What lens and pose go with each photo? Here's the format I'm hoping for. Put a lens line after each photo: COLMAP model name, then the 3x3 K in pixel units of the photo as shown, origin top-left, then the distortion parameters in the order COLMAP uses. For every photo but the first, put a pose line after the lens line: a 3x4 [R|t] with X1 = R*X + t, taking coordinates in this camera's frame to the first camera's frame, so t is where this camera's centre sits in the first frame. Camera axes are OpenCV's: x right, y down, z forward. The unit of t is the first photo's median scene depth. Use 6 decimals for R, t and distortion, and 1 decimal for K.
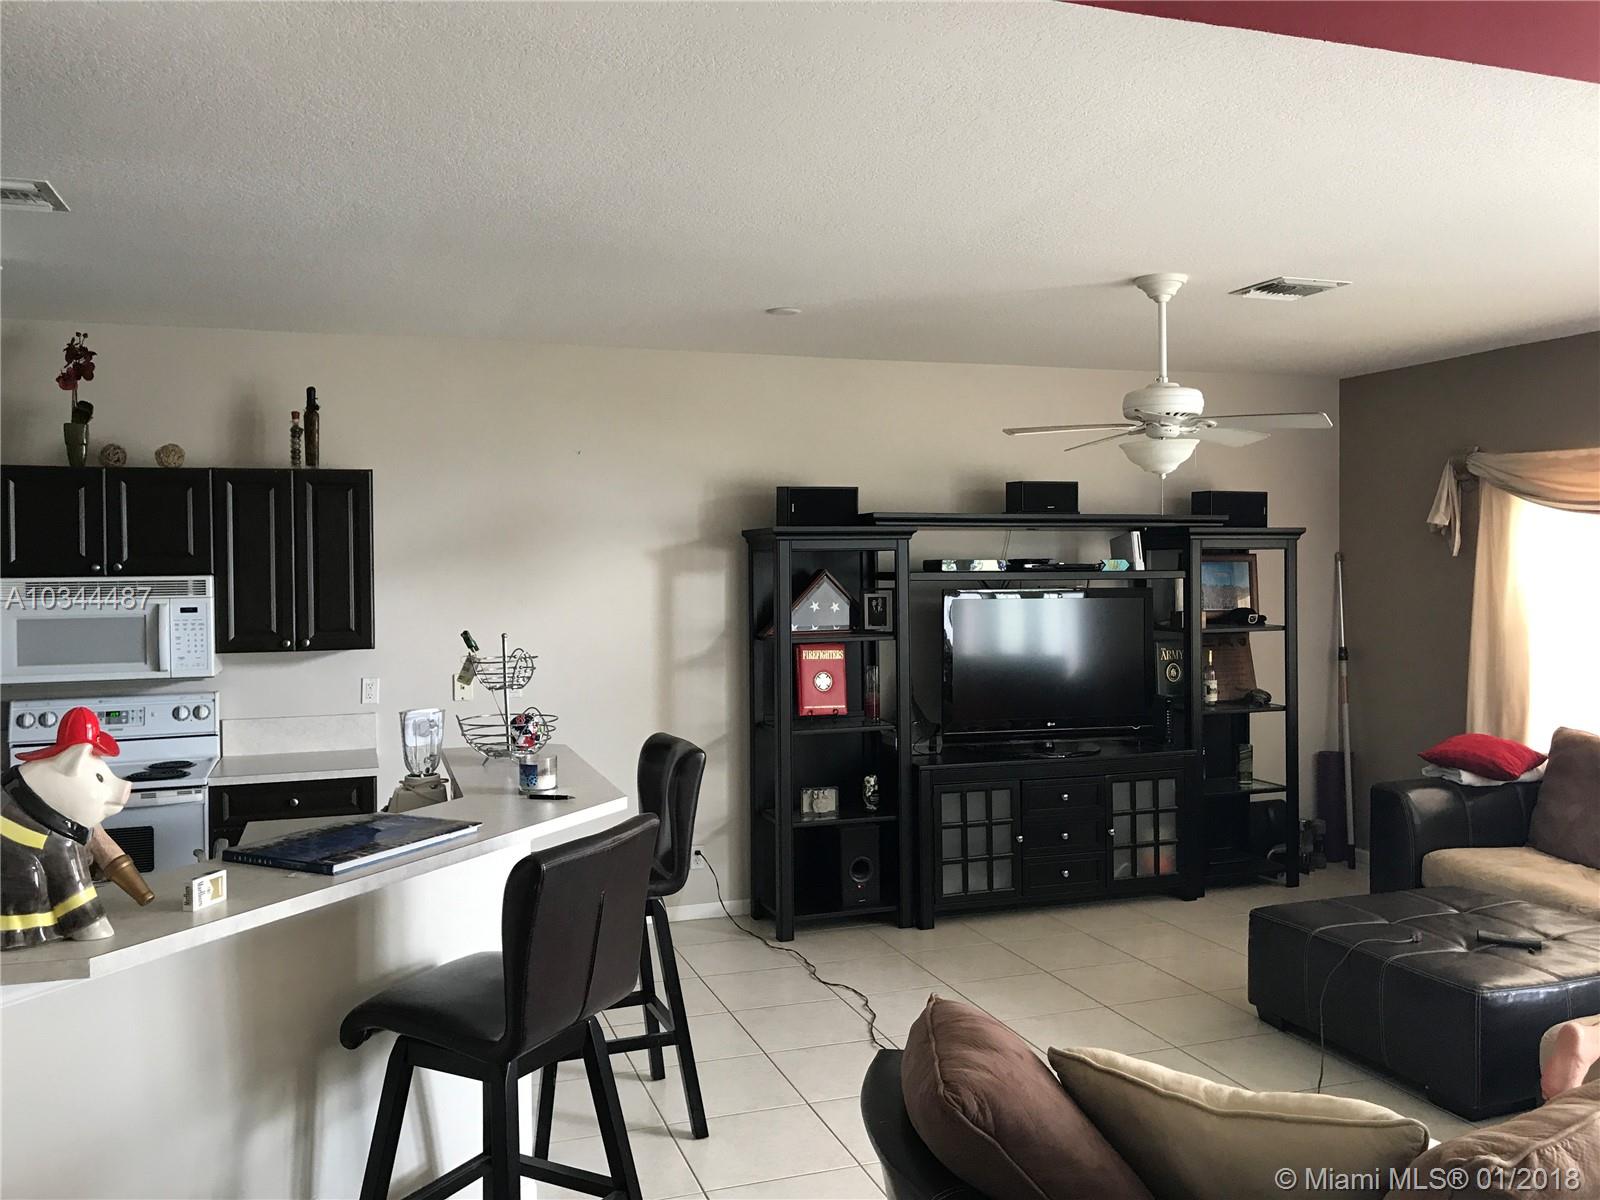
lens RADIAL K [[1328.6, 0, 800.0], [0, 1328.6, 600.0], [0, 0, 1]] dist [0.139362, -0.001581]
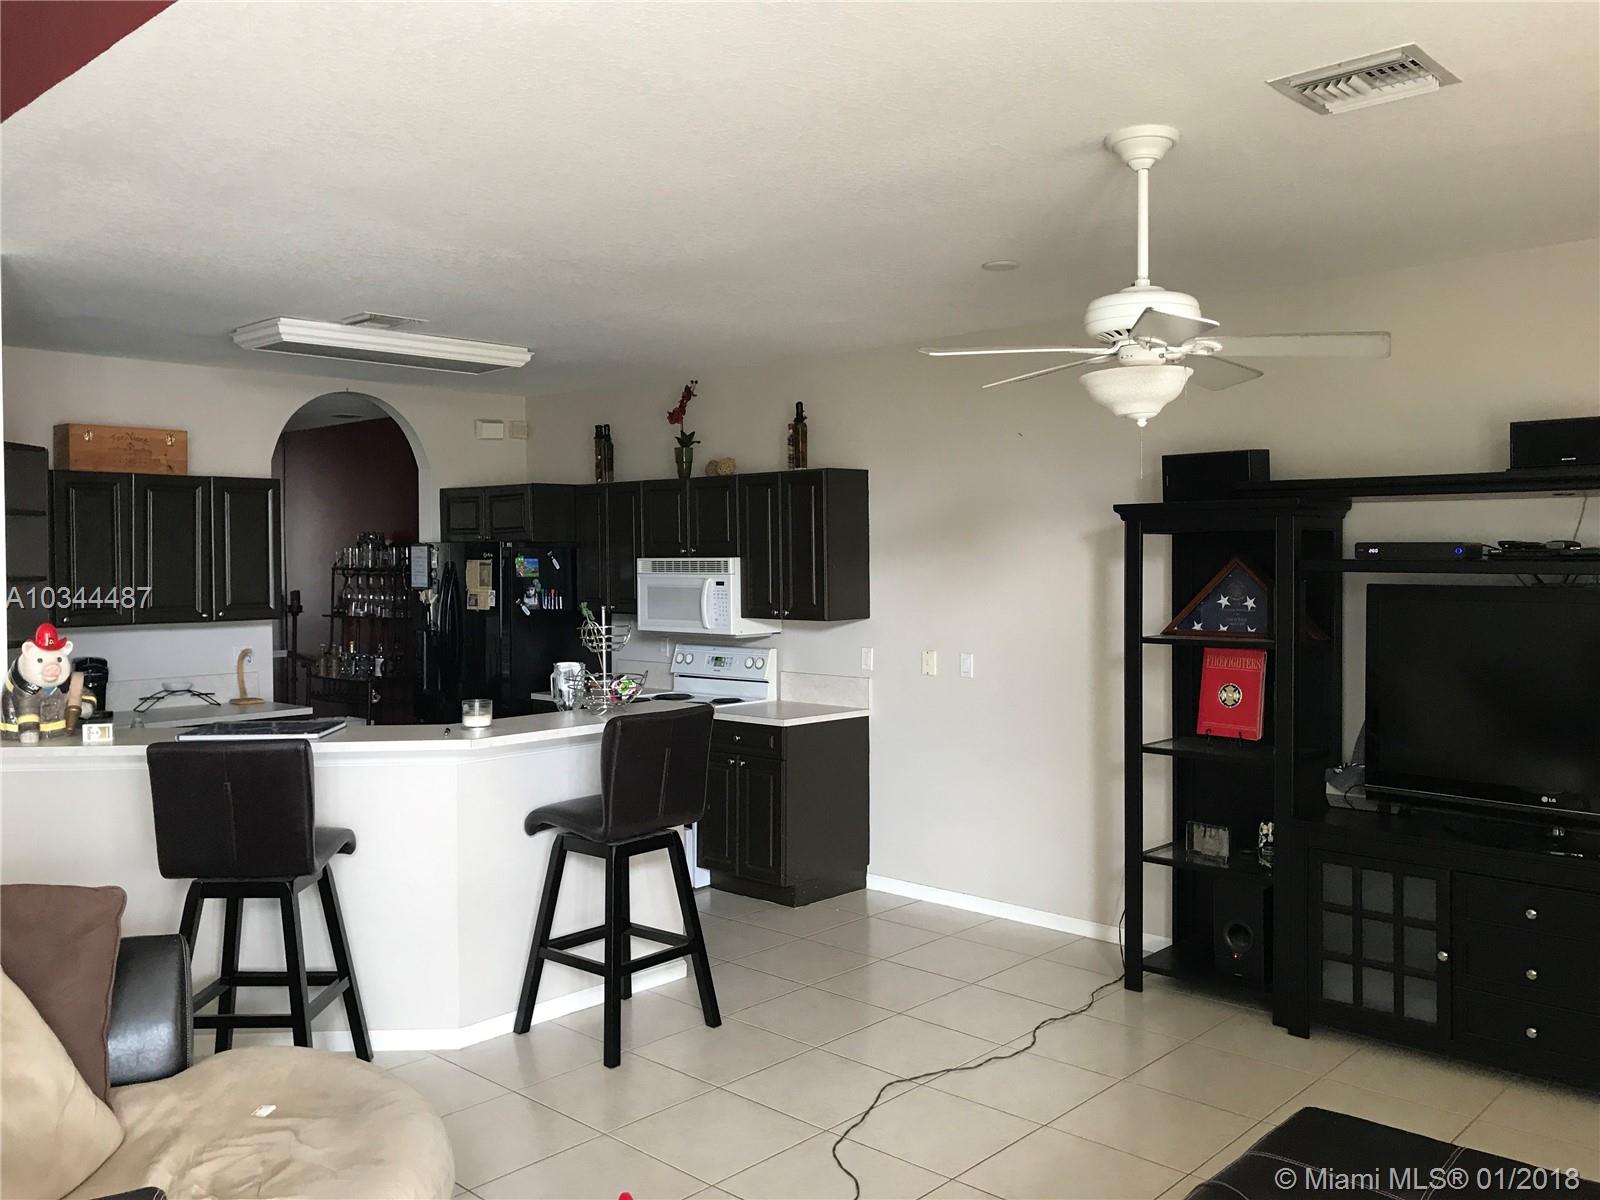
lens RADIAL K [[1313.9, 0, 800.0], [0, 1313.9, 600.0], [0, 0, 1]] dist [-0.005141, -0.001608]
pose [[0.460452, 0.036292, -0.886942, 0.667672], [-0.024049, 0.999307, 0.028405, -0.013660], [0.887359, 0.008251, 0.461006, 0.452641]]
